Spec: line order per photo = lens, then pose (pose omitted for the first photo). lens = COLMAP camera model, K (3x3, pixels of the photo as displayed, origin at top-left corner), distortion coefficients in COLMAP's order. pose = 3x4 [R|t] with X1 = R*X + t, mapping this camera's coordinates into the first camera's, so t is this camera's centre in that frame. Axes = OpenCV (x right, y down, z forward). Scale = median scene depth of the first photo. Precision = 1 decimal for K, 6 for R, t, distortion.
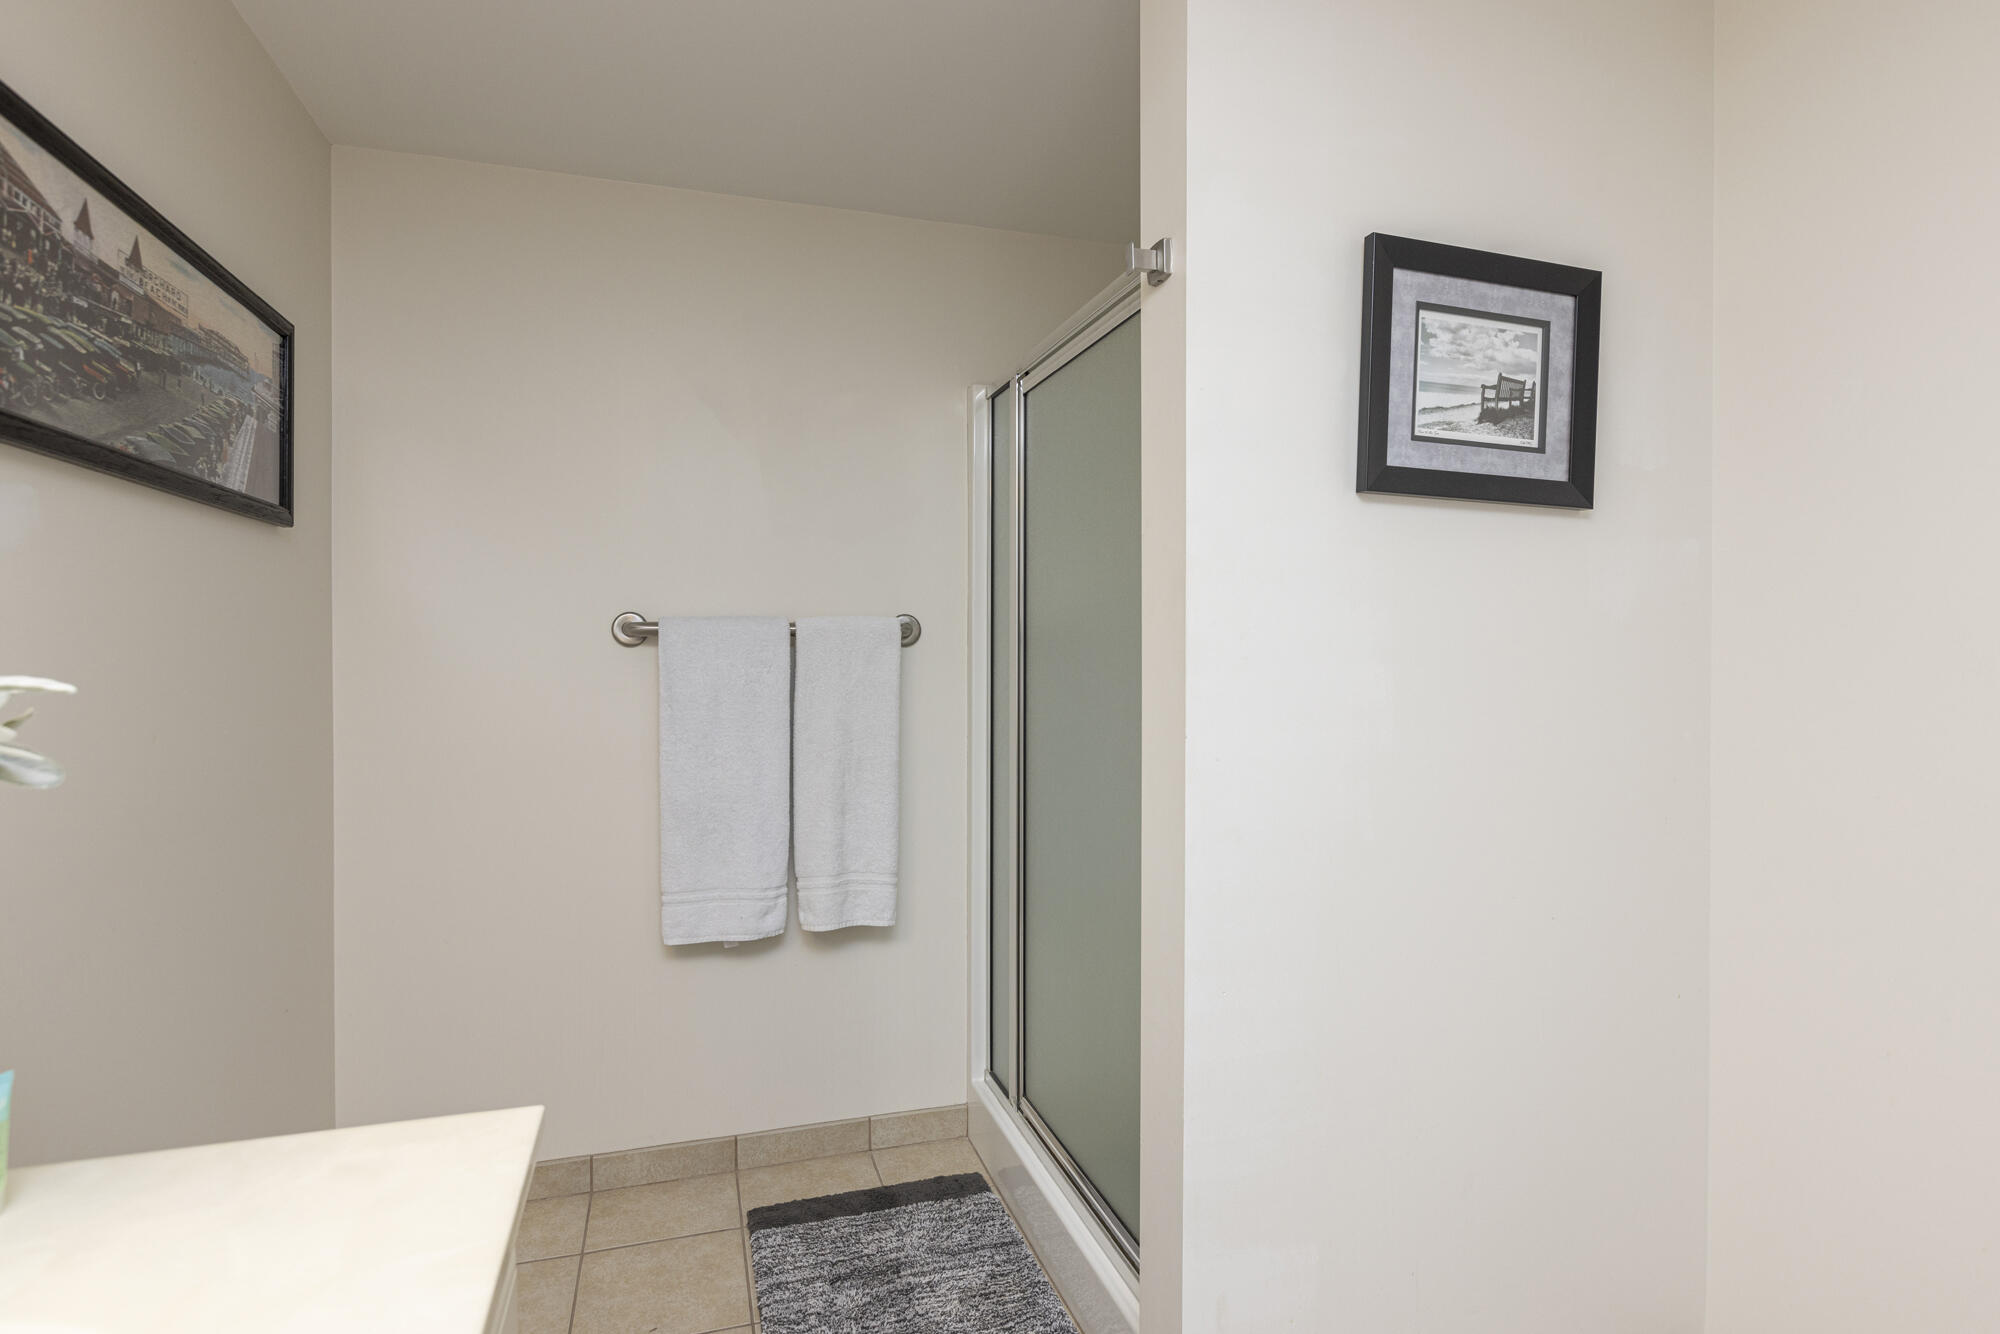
lens RADIAL K [[1028.8, 0, 1006.6], [0, 1028.8, 667.2], [0, 0, 1]] dist [-0.004607, -0.000733]
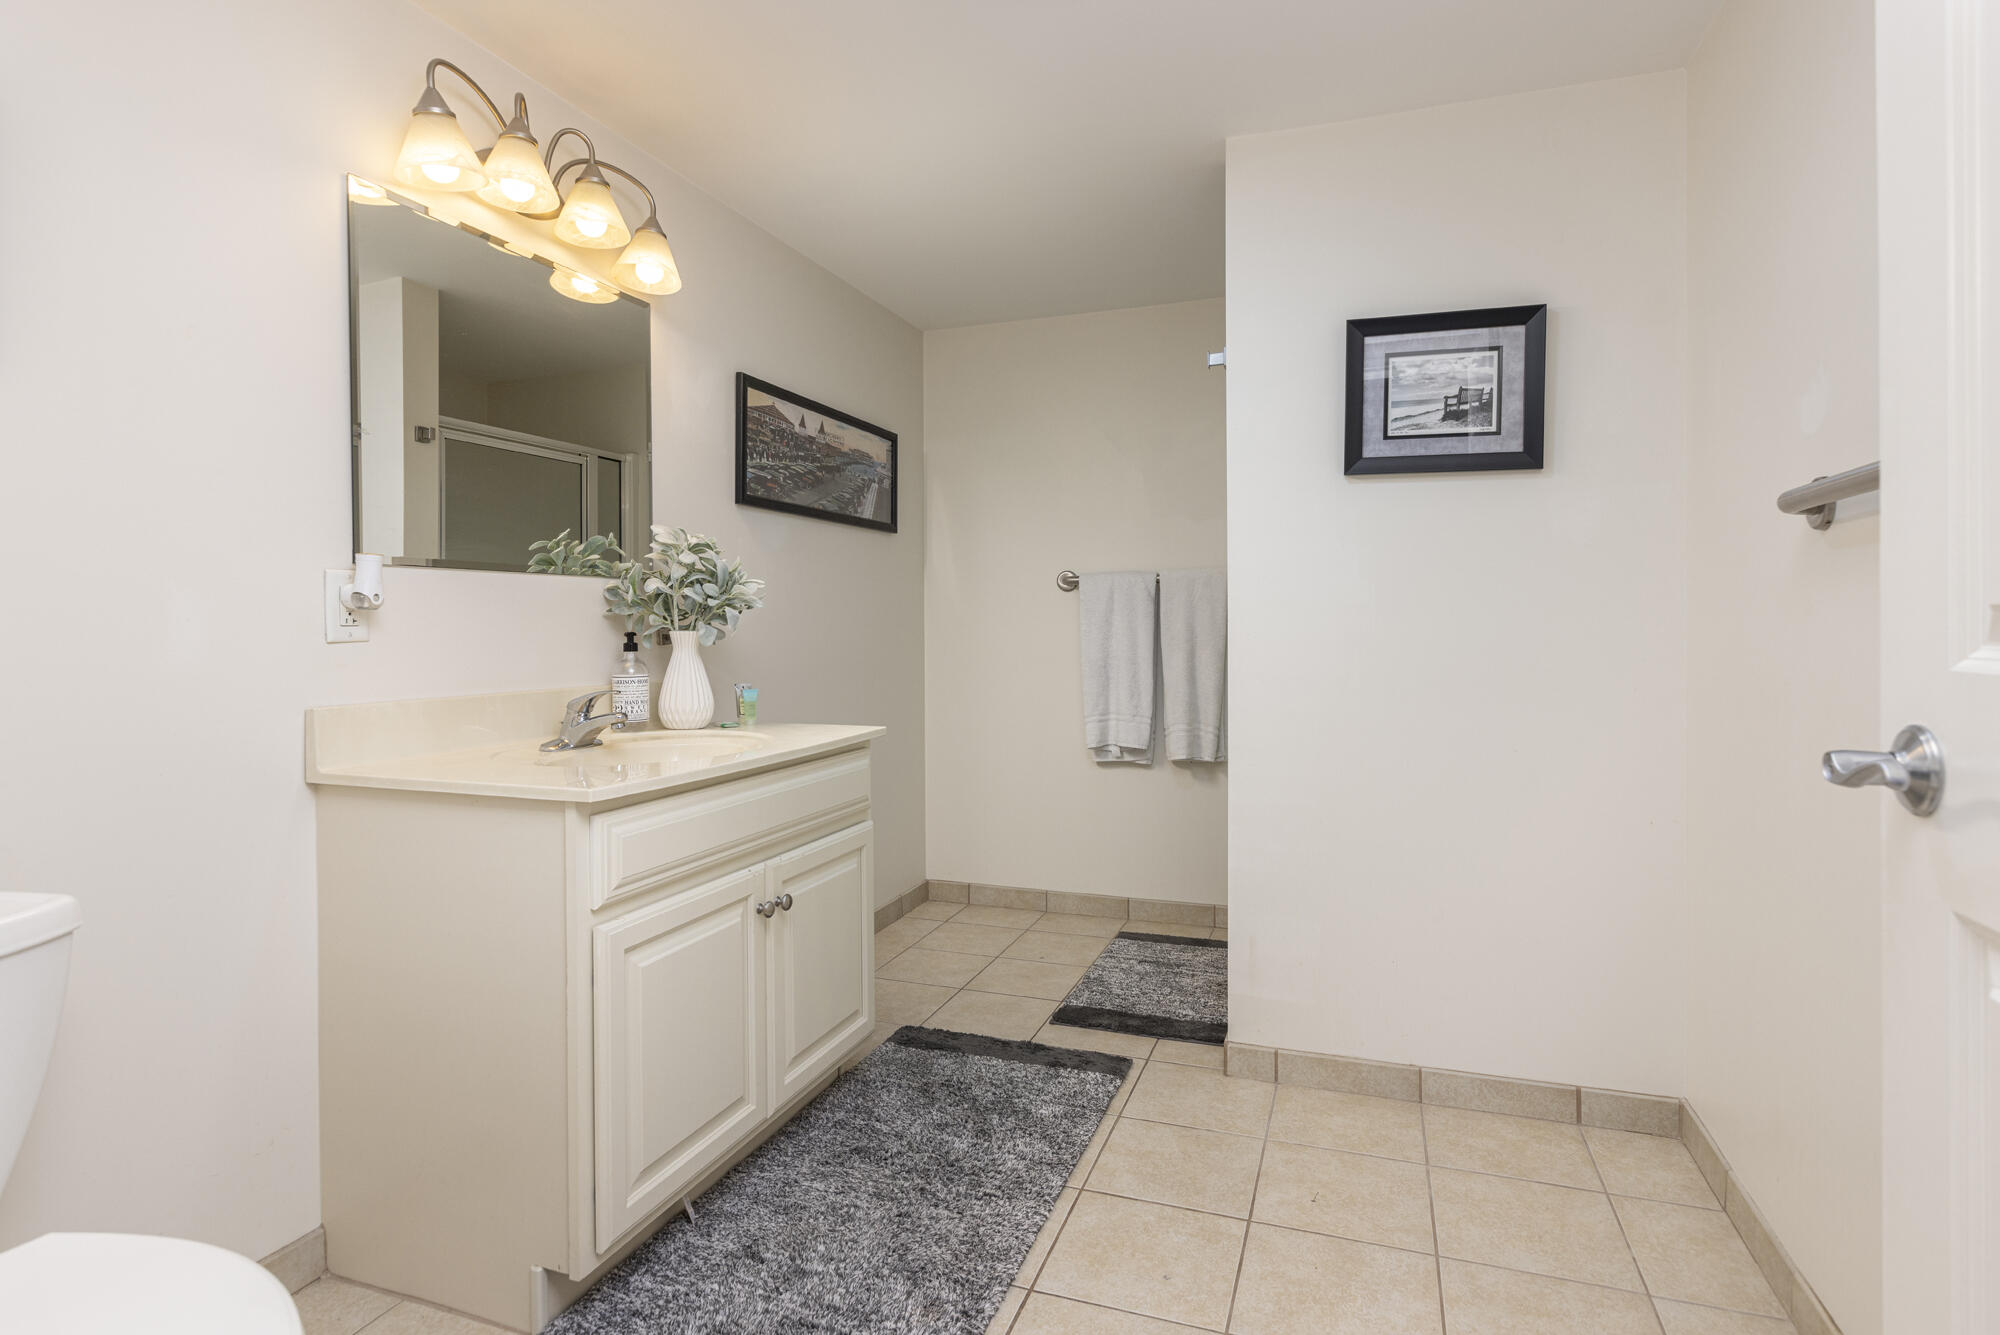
lens RADIAL K [[1028.8, 0, 1003.3], [0, 1028.8, 660.4], [0, 0, 1]] dist [-0.004607, -0.000733]
pose [[0.801952, 0.014492, -0.597213, 0.844783], [-0.004287, 0.999820, 0.018505, 0.094103], [0.597373, -0.012280, 0.801869, -0.627480]]
